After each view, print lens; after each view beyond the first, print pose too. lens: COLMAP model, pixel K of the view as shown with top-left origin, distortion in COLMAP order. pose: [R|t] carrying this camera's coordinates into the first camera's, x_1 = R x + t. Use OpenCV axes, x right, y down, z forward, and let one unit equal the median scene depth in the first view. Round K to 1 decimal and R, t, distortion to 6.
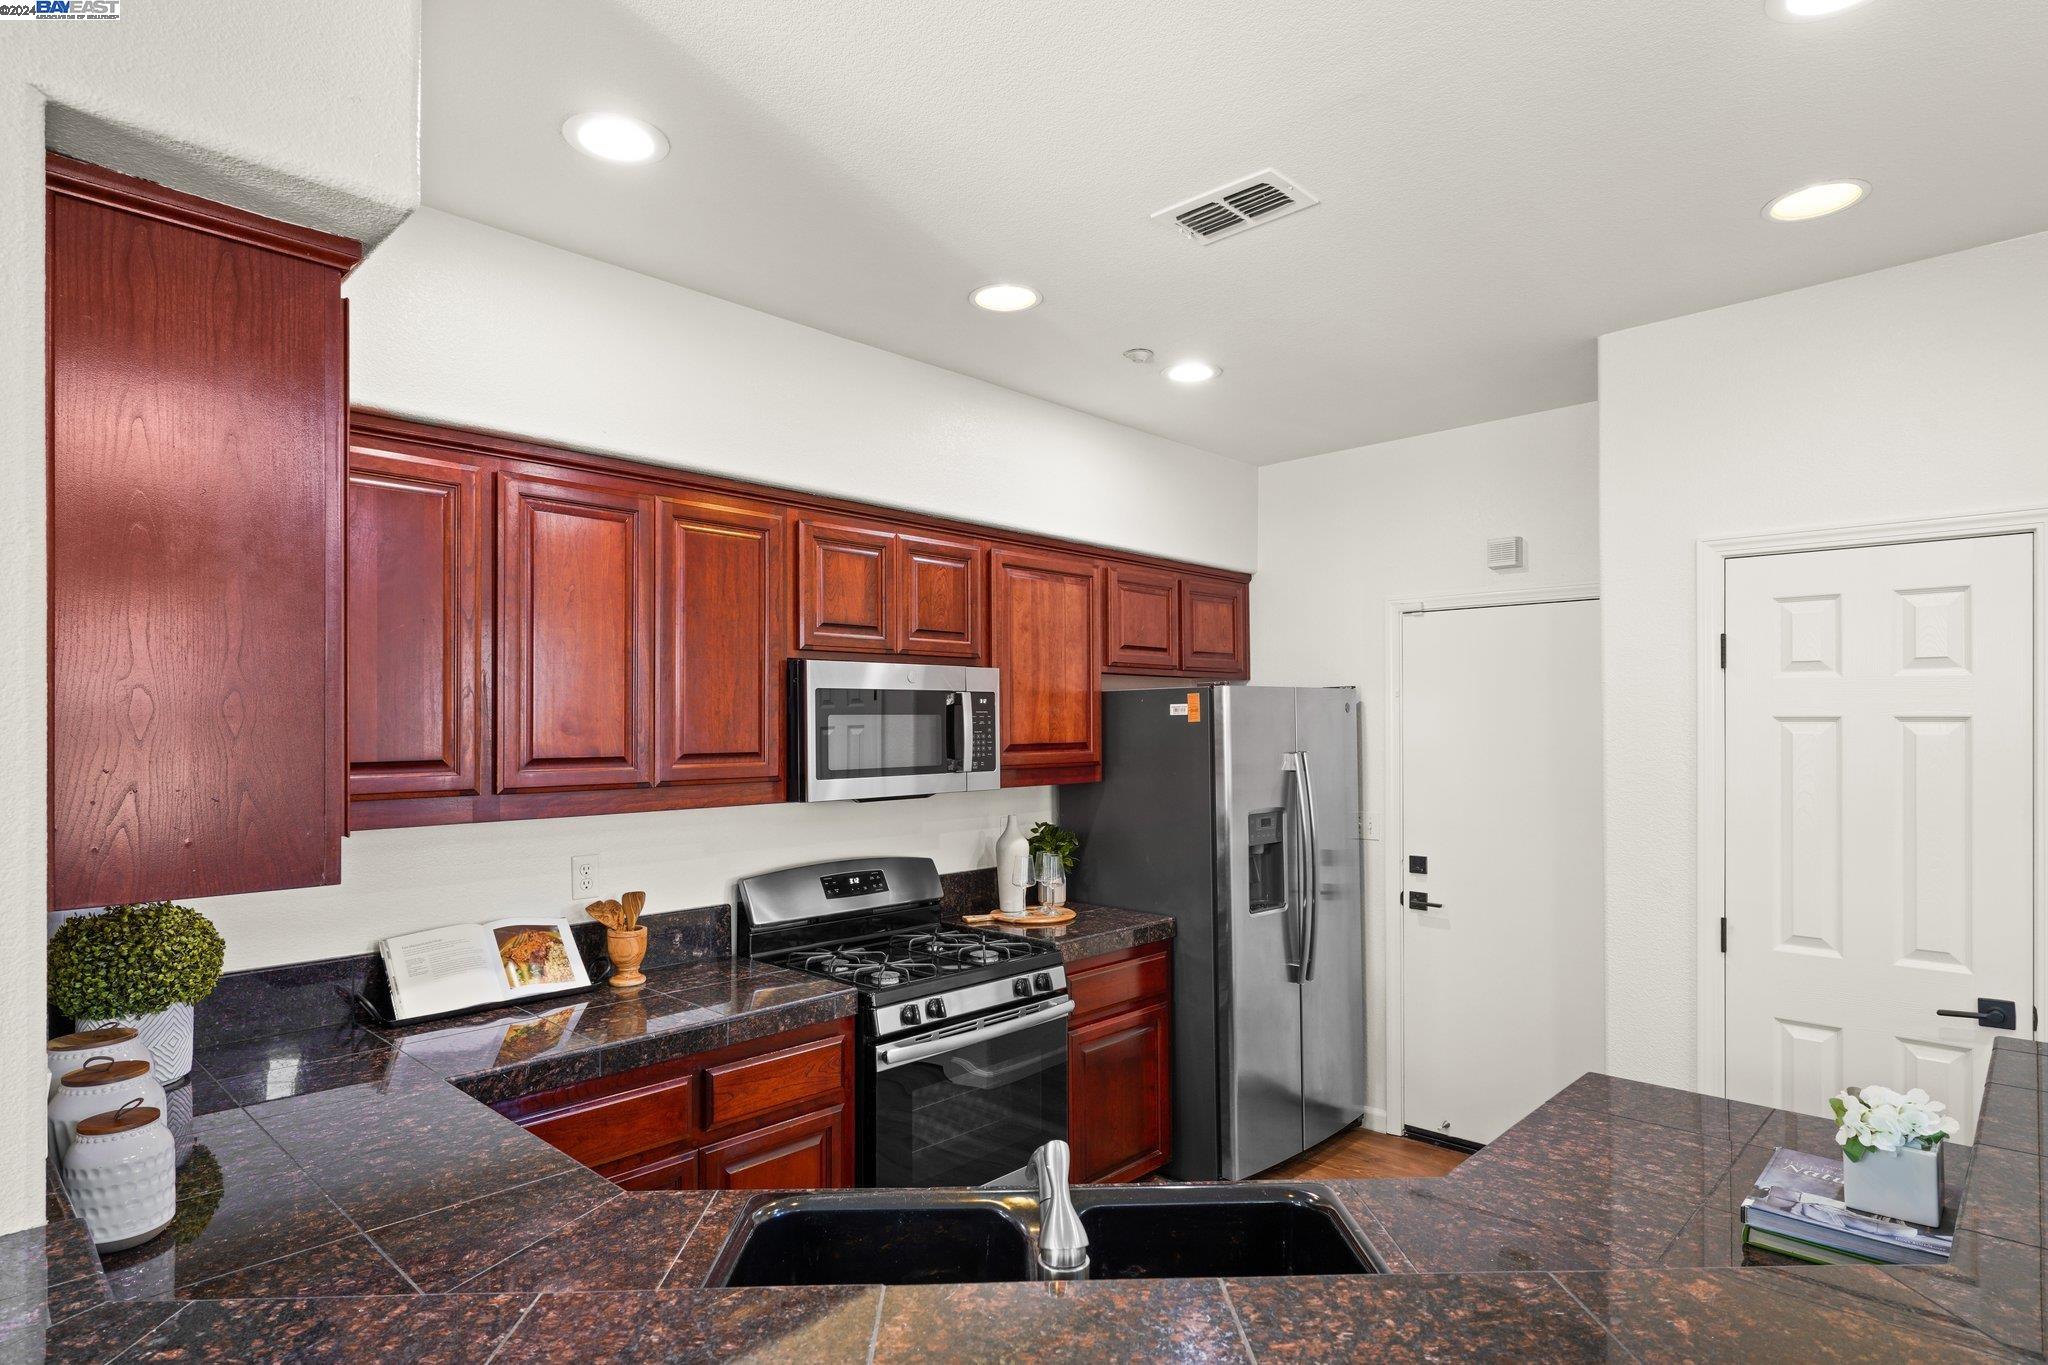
lens RADIAL K [[1073.0, 0, 1017.9], [0, 1073.0, 719.7], [0, 0, 1]] dist [-0.002652, -0.000557]
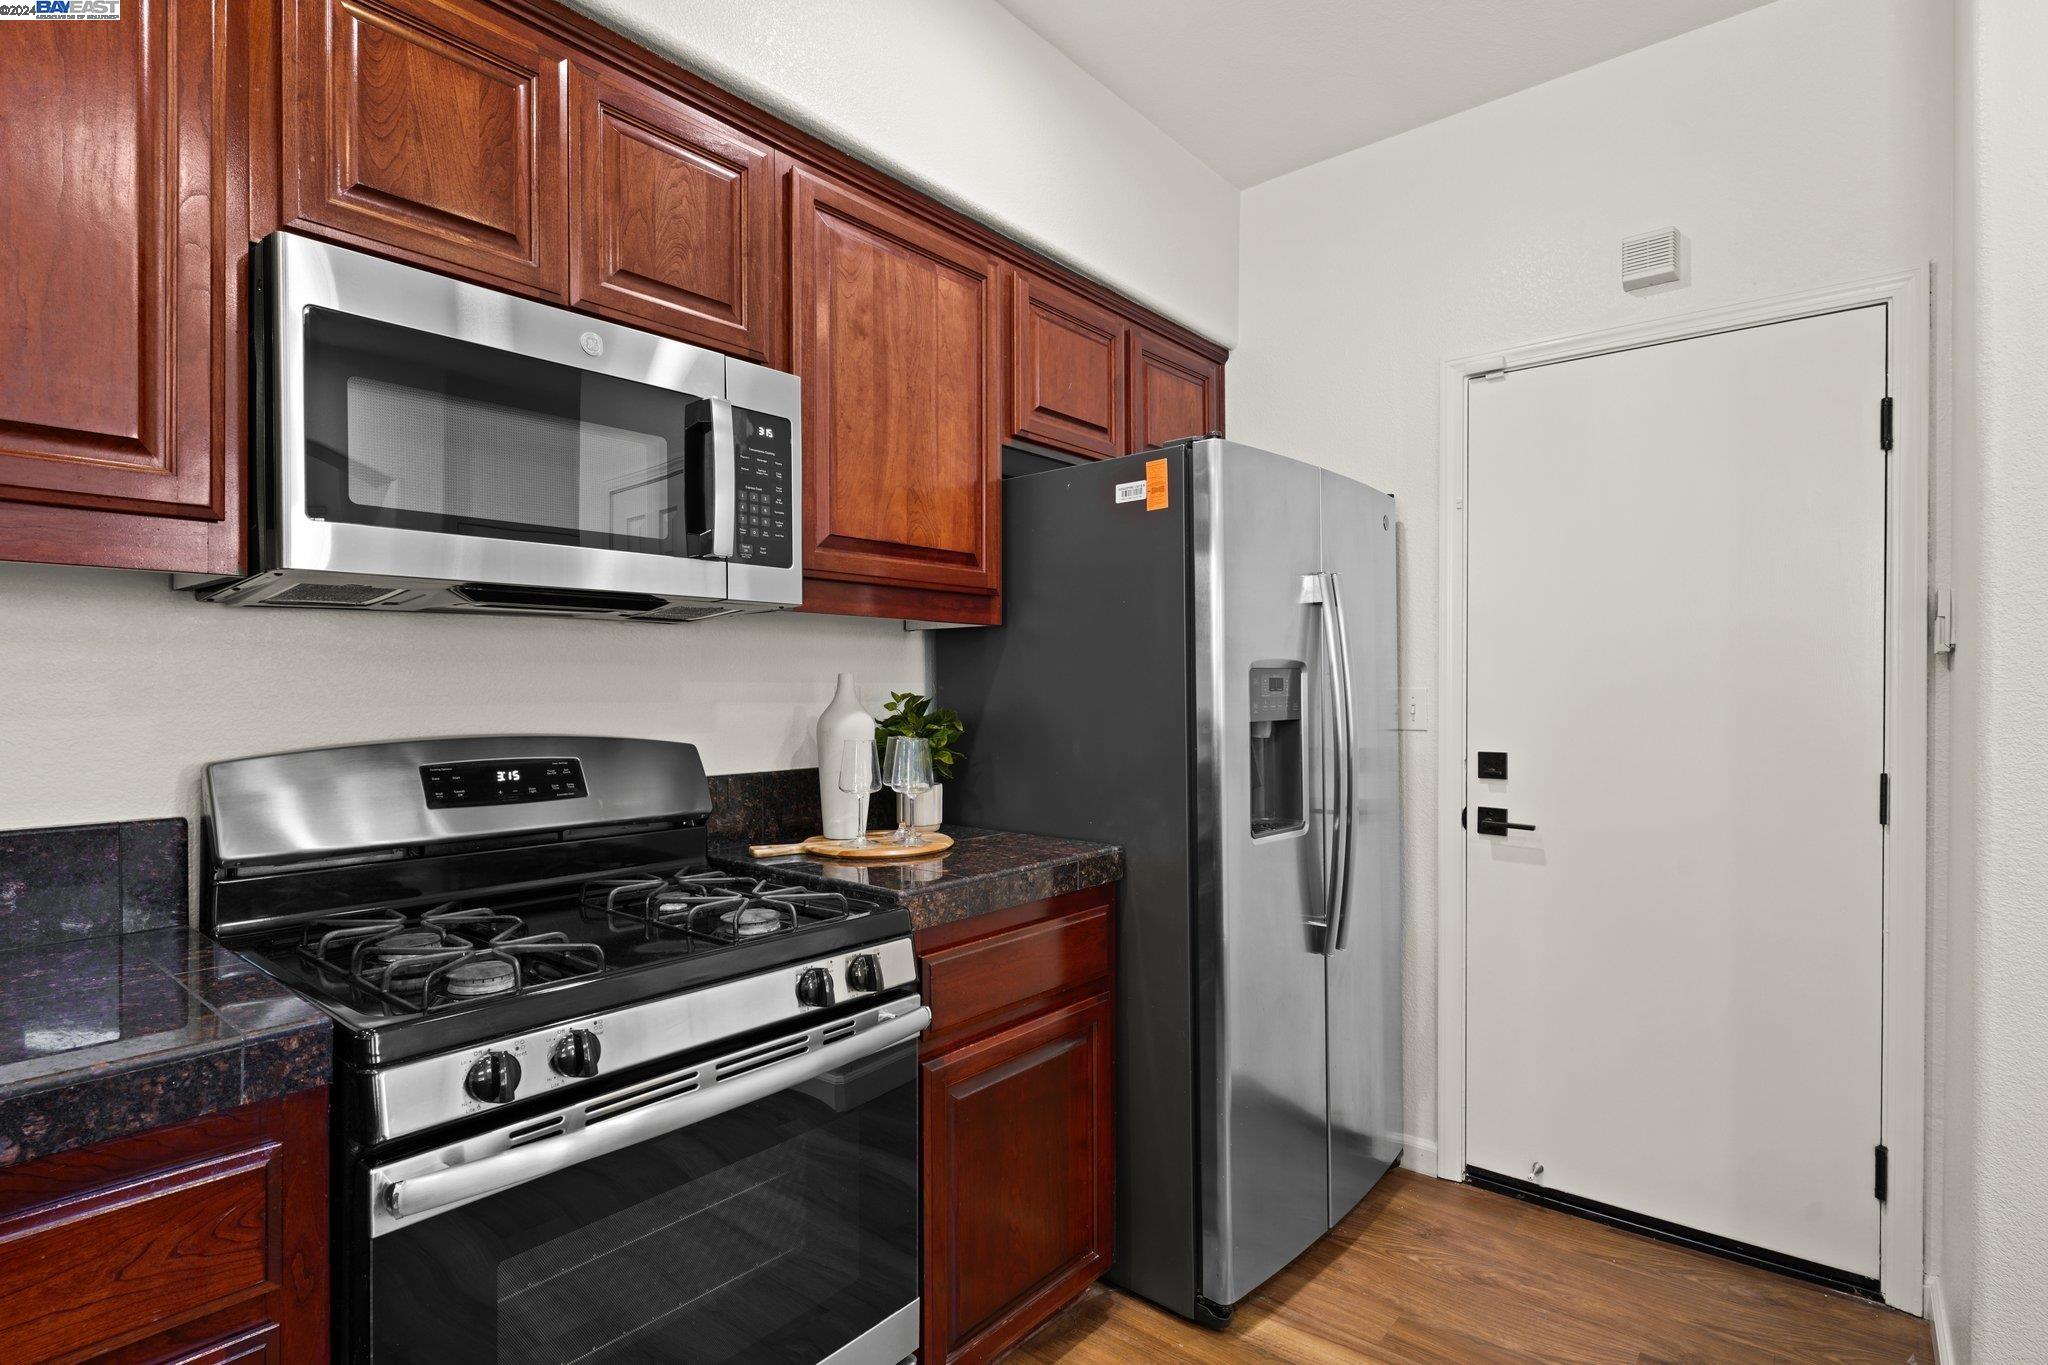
lens RADIAL K [[985.5, 0, 1021.8], [0, 985.5, 691.7], [0, 0, 1]] dist [0.005793, -0.002988]
pose [[0.997812, 0.002802, 0.066060, 0.056520], [-0.003237, 0.999974, 0.006486, 0.098264], [-0.066040, -0.006686, 0.997795, 0.475510]]
